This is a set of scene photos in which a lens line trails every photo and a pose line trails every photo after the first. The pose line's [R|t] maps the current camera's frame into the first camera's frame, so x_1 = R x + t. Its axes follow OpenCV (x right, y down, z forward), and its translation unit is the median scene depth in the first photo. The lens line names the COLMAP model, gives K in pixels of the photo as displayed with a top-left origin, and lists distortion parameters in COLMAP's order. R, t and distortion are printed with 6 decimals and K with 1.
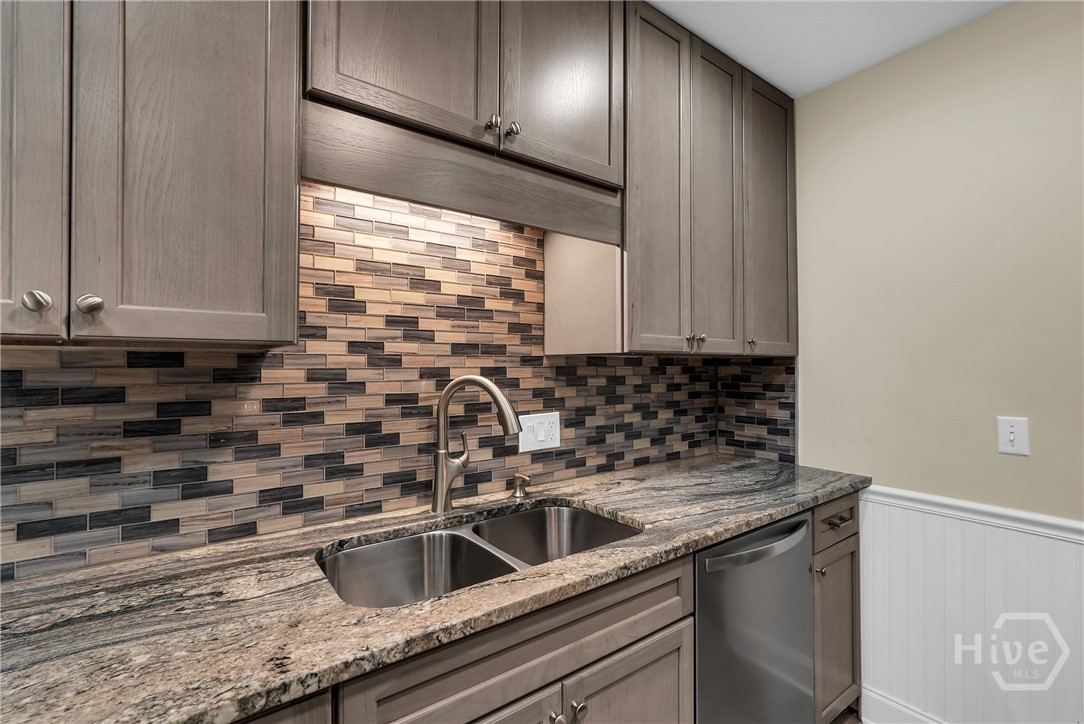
lens RADIAL K [[484.7, 0, 544.8], [0, 484.7, 359.5], [0, 0, 1]] dist [-0.015799, 0.011839]
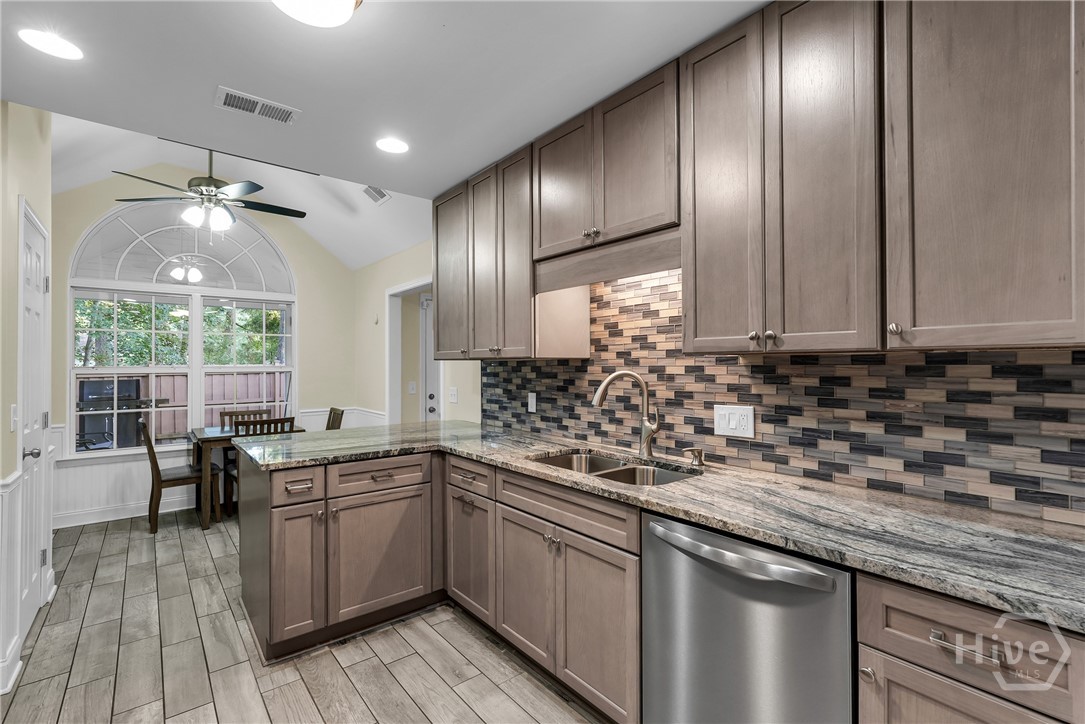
lens RADIAL K [[479.8, 0, 544.5], [0, 479.8, 362.3], [0, 0, 1]] dist [-0.001380, 0.000197]
pose [[0.053162, -0.003083, -0.998581, 1.181399], [0.018305, 0.999830, -0.002112, 0.001324], [0.998418, -0.018167, 0.053209, 0.509395]]
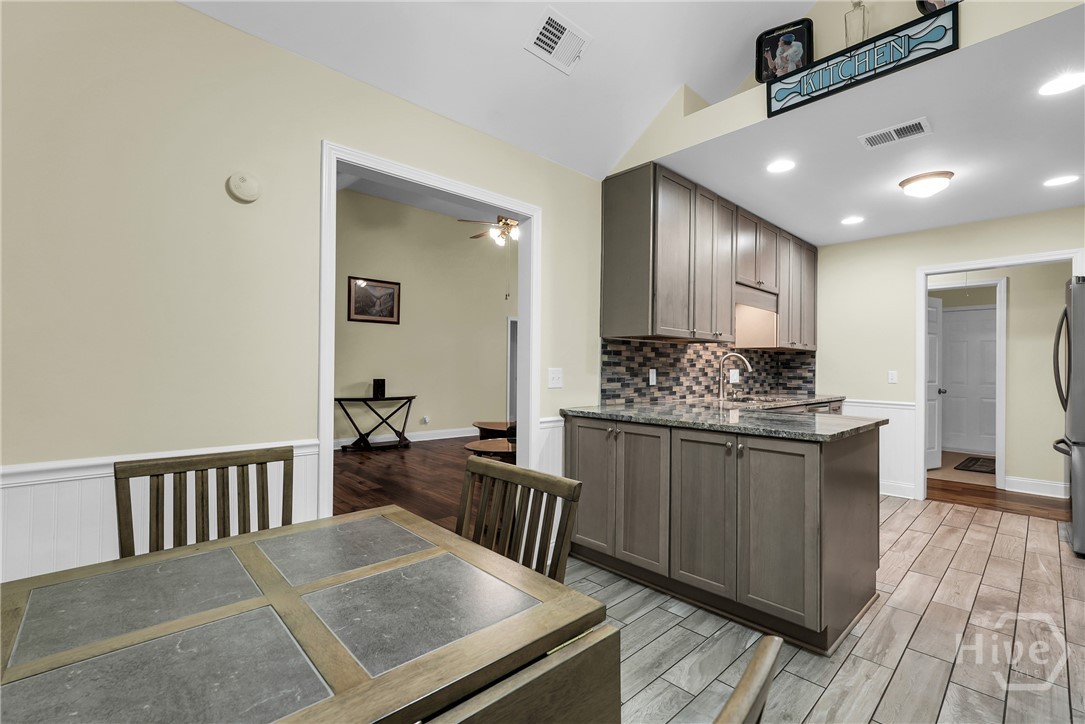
lens RADIAL K [[479.8, 0, 544.5], [0, 479.8, 362.3], [0, 0, 1]] dist [-0.001380, 0.000197]
pose [[0.993104, 0.015014, 0.116269, -1.446671], [-0.015230, 0.999884, 0.000972, 0.088888], [-0.116241, -0.002736, 0.993217, -1.616284]]
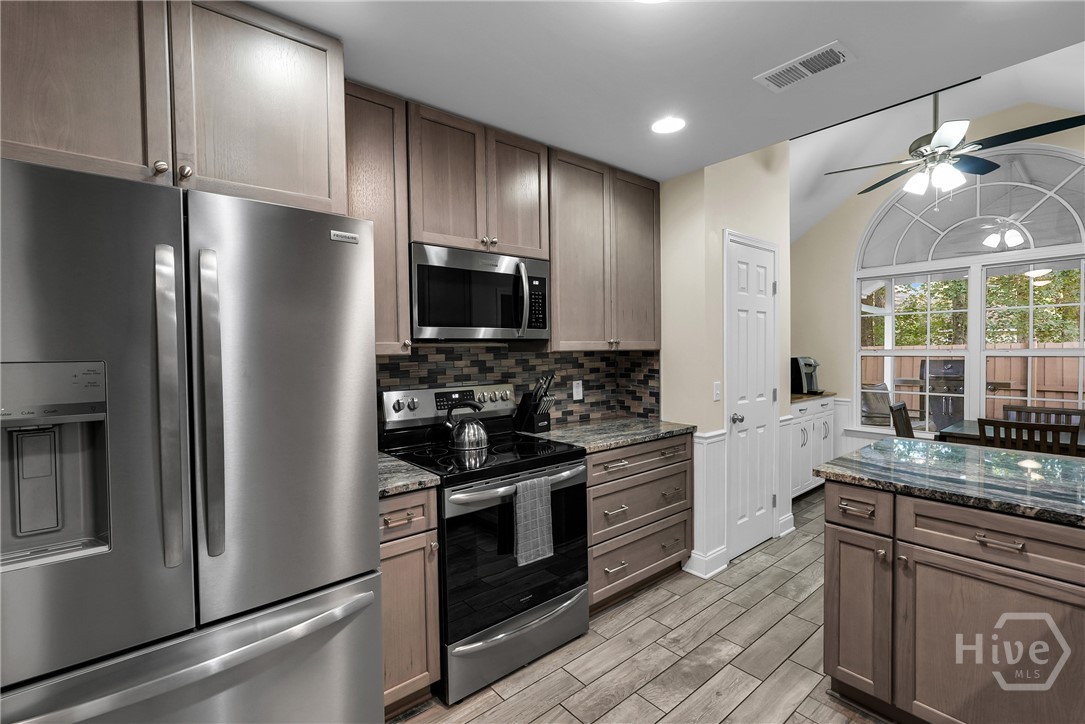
lens RADIAL K [[479.8, 0, 544.5], [0, 479.8, 362.3], [0, 0, 1]] dist [-0.001380, 0.000197]
pose [[-0.998163, 0.019765, -0.057264, 0.566053], [0.018993, 0.999722, 0.013997, -0.026521], [0.057525, 0.012884, -0.998261, 0.929198]]
